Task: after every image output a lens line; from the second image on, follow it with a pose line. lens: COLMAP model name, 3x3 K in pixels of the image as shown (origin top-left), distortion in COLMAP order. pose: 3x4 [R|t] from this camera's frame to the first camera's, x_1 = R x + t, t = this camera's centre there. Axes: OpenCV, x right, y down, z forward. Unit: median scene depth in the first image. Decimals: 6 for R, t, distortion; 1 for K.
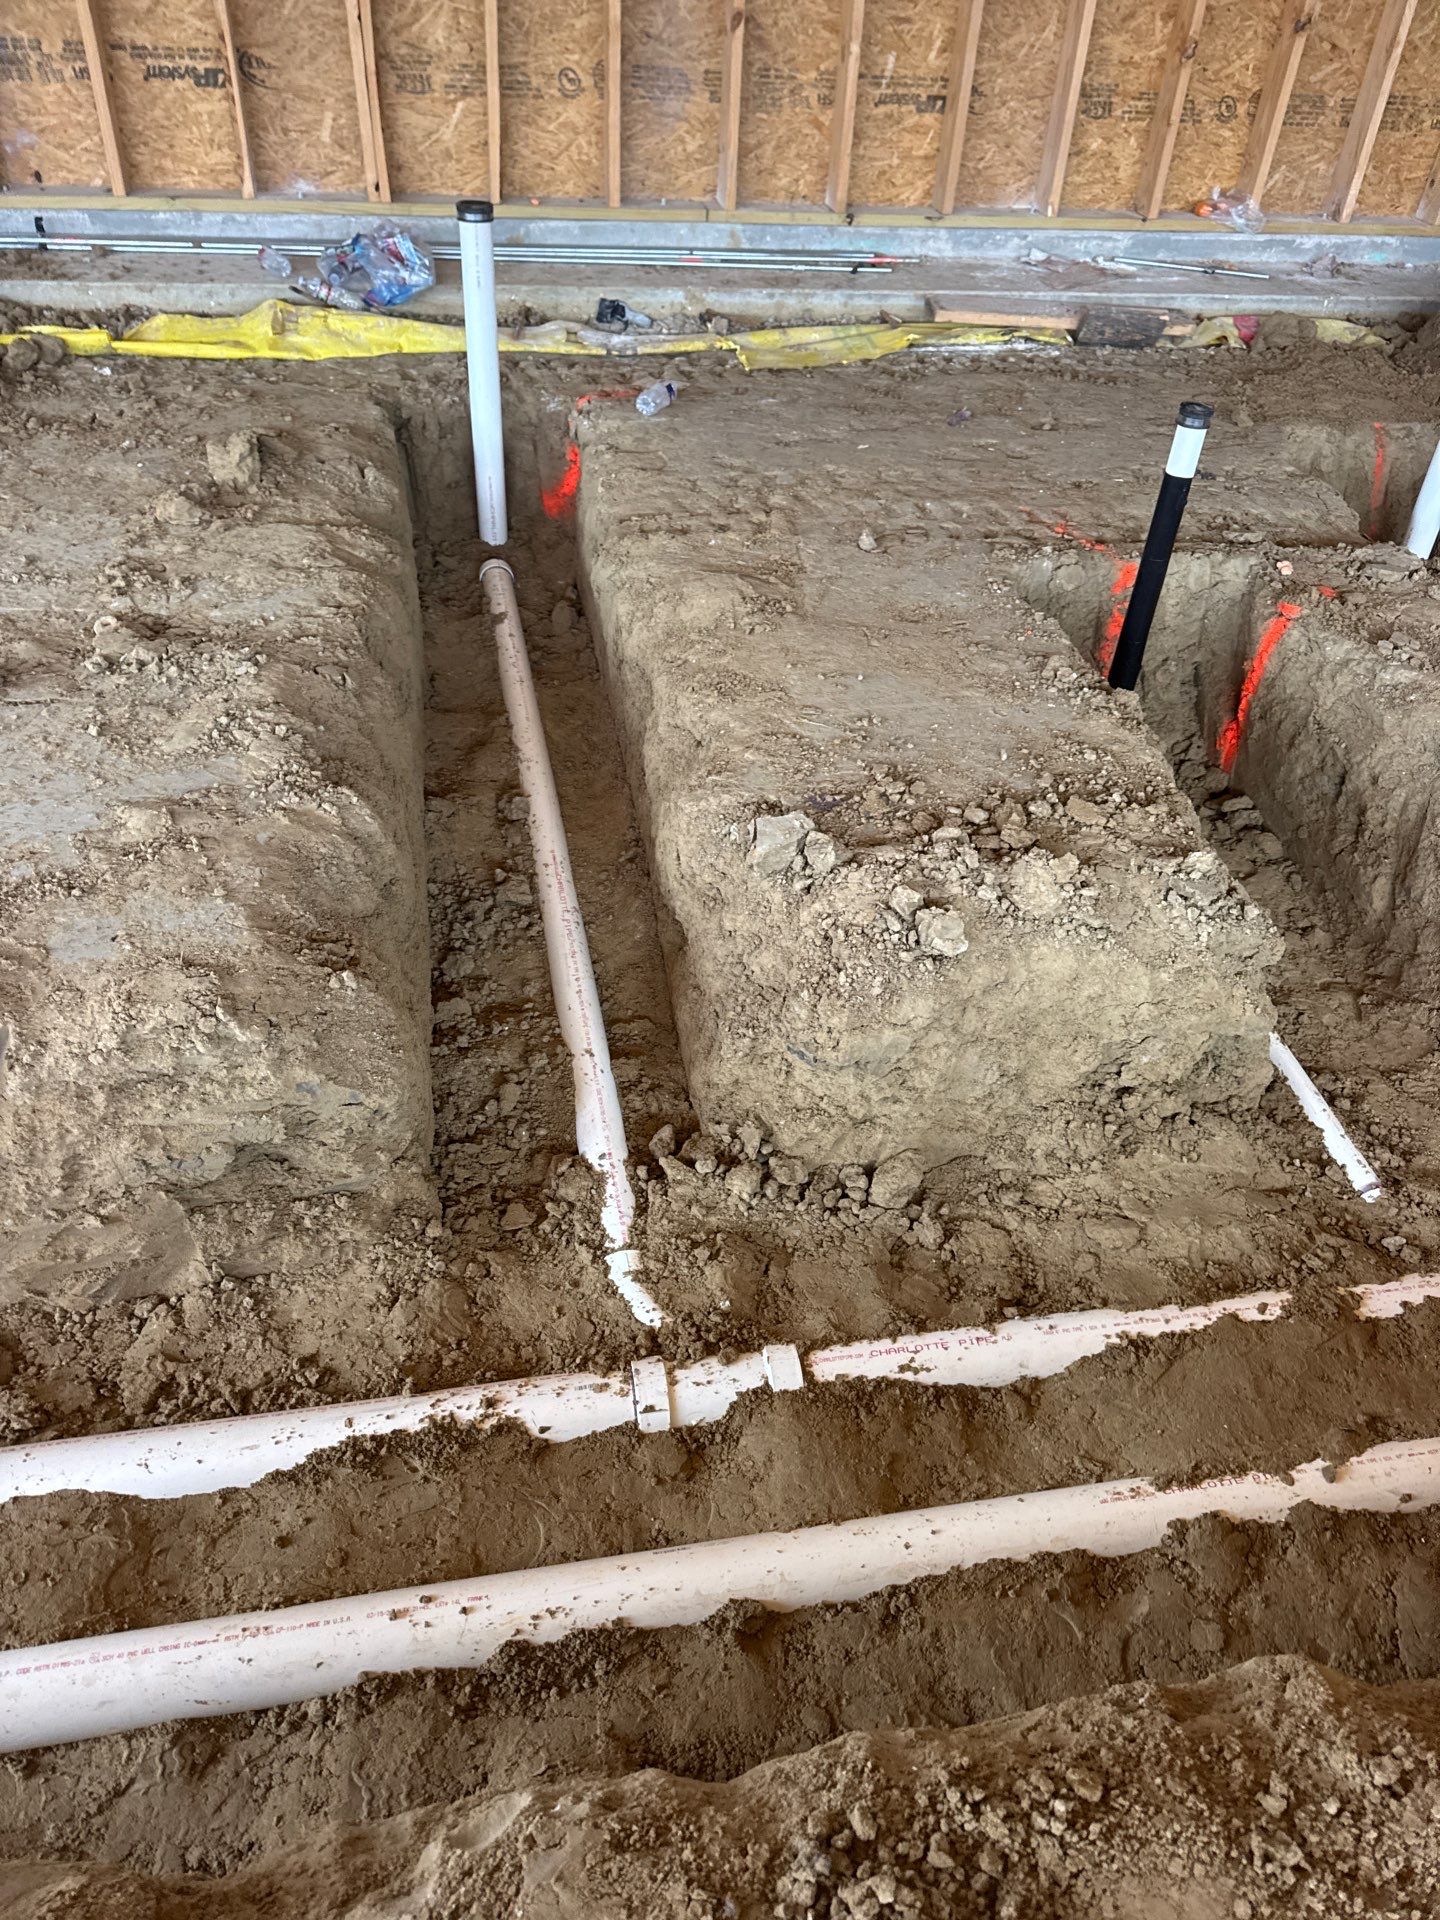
lens RADIAL K [[1351.9, 0, 720.0], [0, 1351.9, 960.0], [0, 0, 1]] dist [0.020328, -0.023090]
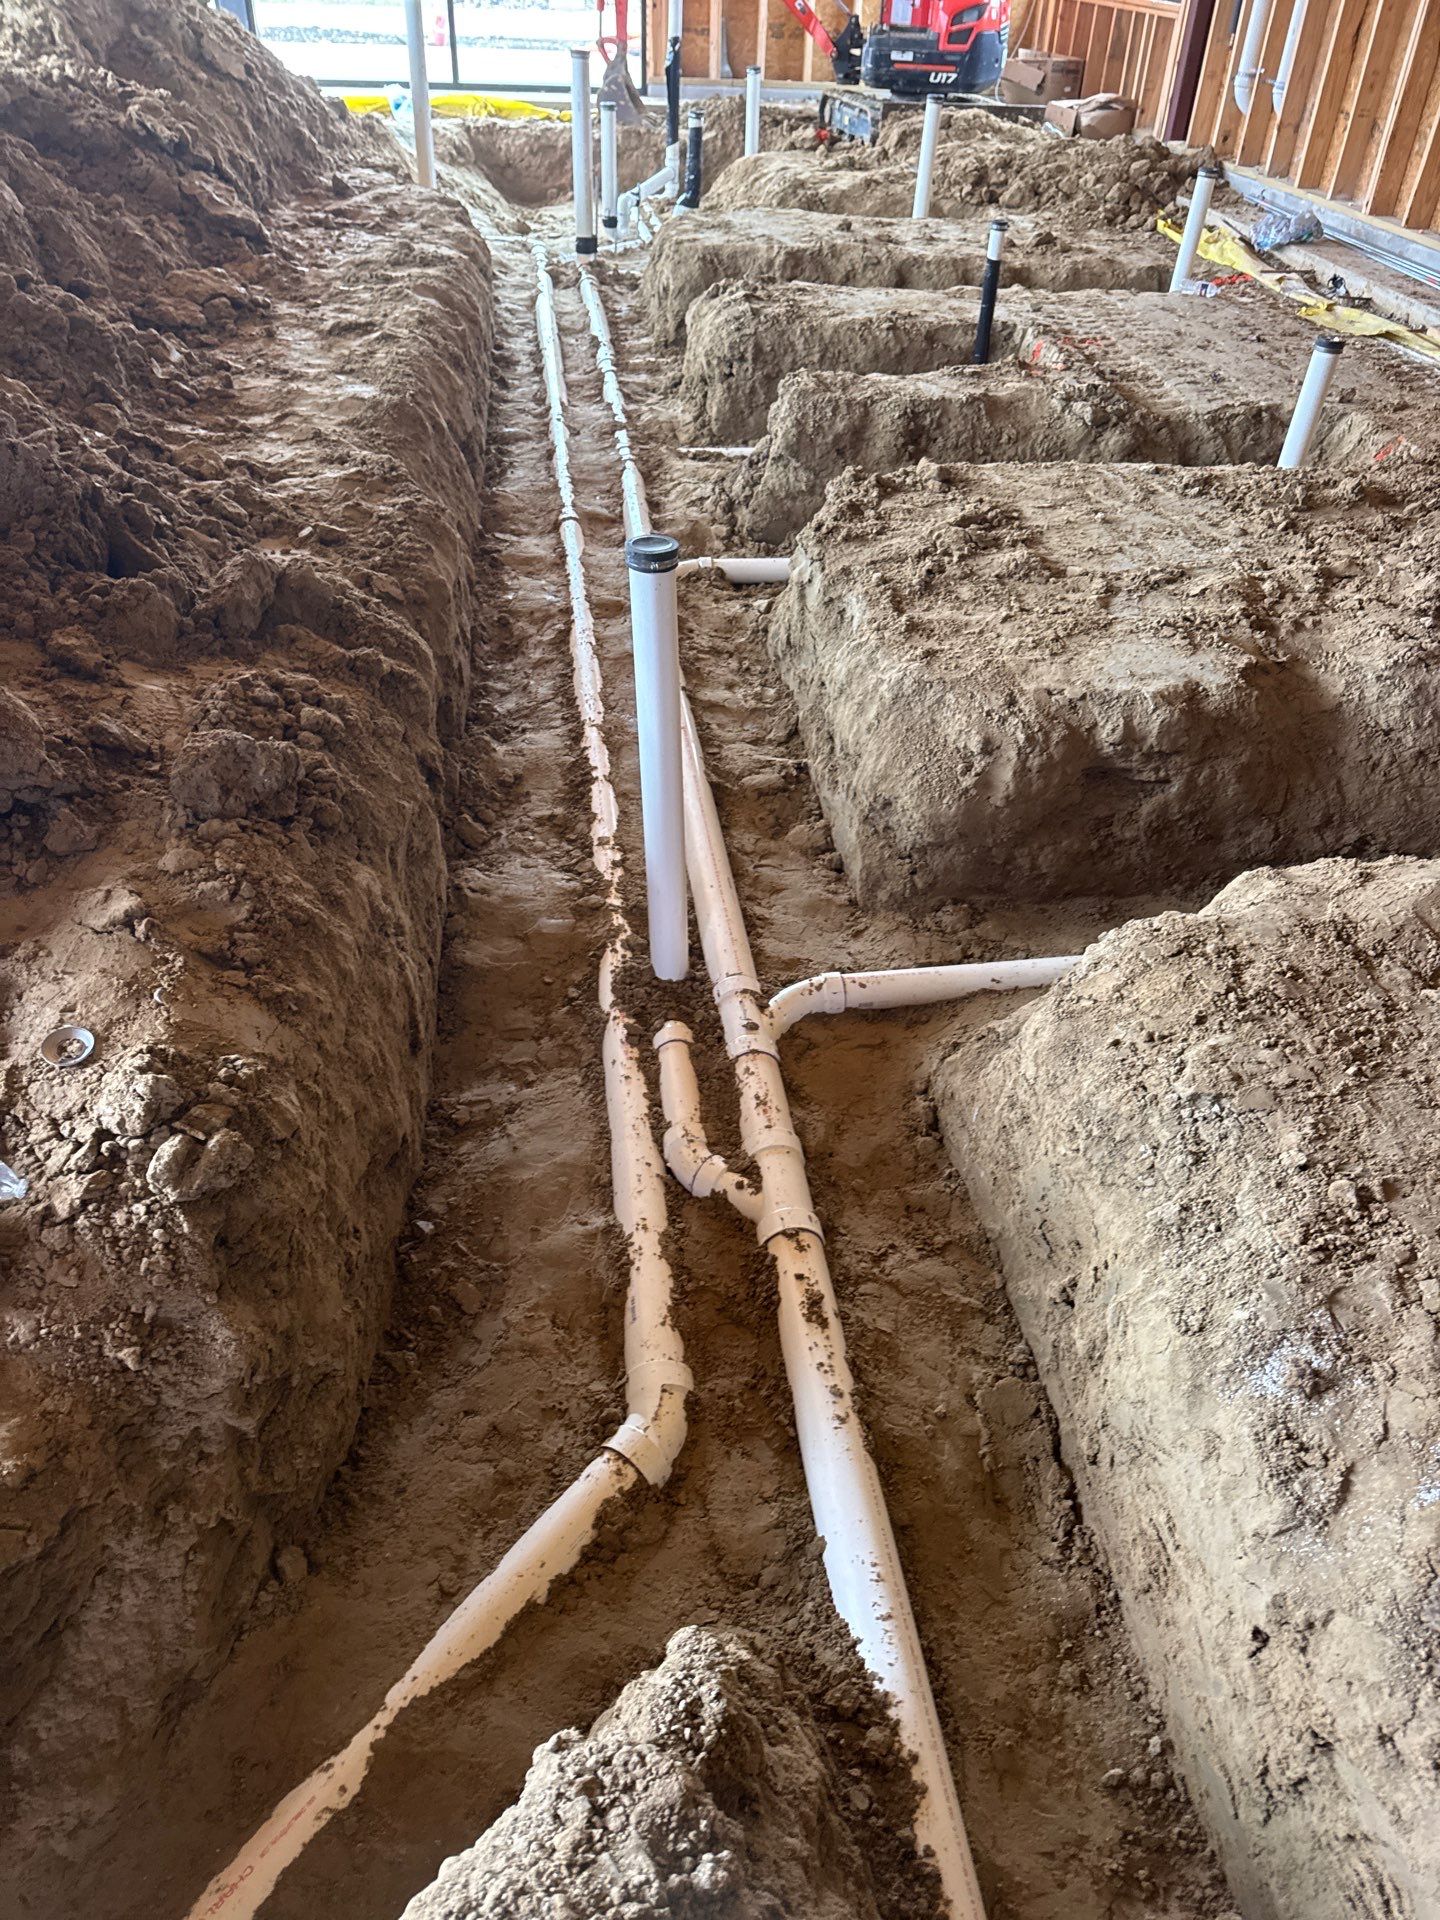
lens RADIAL K [[1333.0, 0, 721.2], [0, 1333.0, 971.6], [0, 0, 1]] dist [0.101034, -0.170348]
pose [[-0.057149, 0.565655, -0.822659, 1.692054], [-0.676786, 0.583826, 0.448451, -0.242295], [0.733958, 0.582393, 0.349462, 0.420026]]
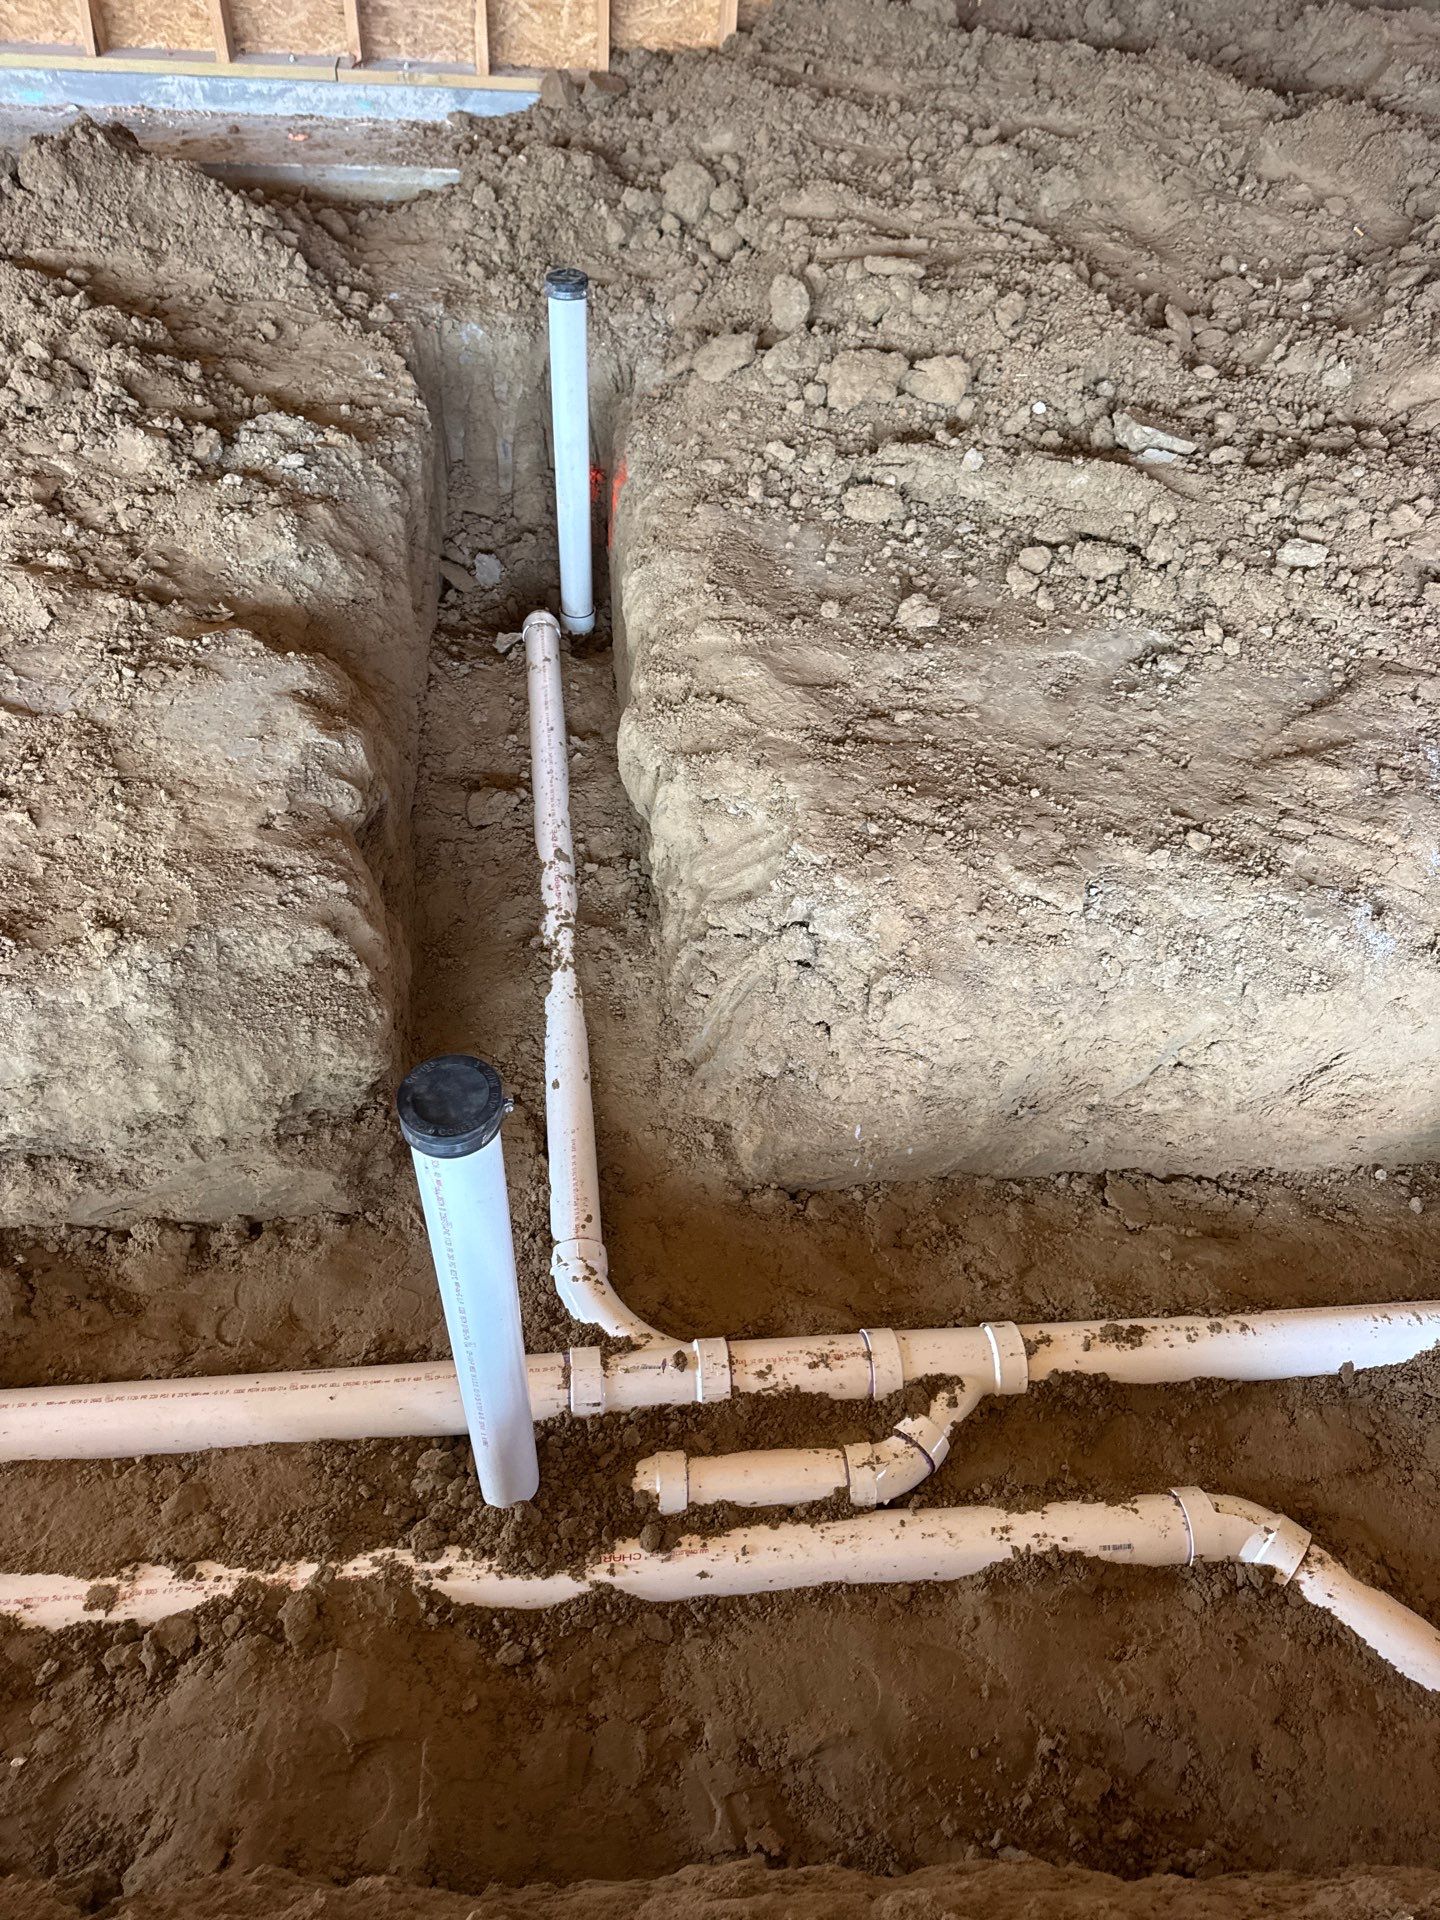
lens RADIAL K [[1359.4, 0, 712.7], [0, 1359.4, 955.1], [0, 0, 1]] dist [0.042151, -0.057409]
pose [[0.996818, 0.065597, -0.045281, 1.182566], [-0.061207, 0.993844, 0.092343, -0.131679], [0.051060, -0.089277, 0.994697, 0.198603]]
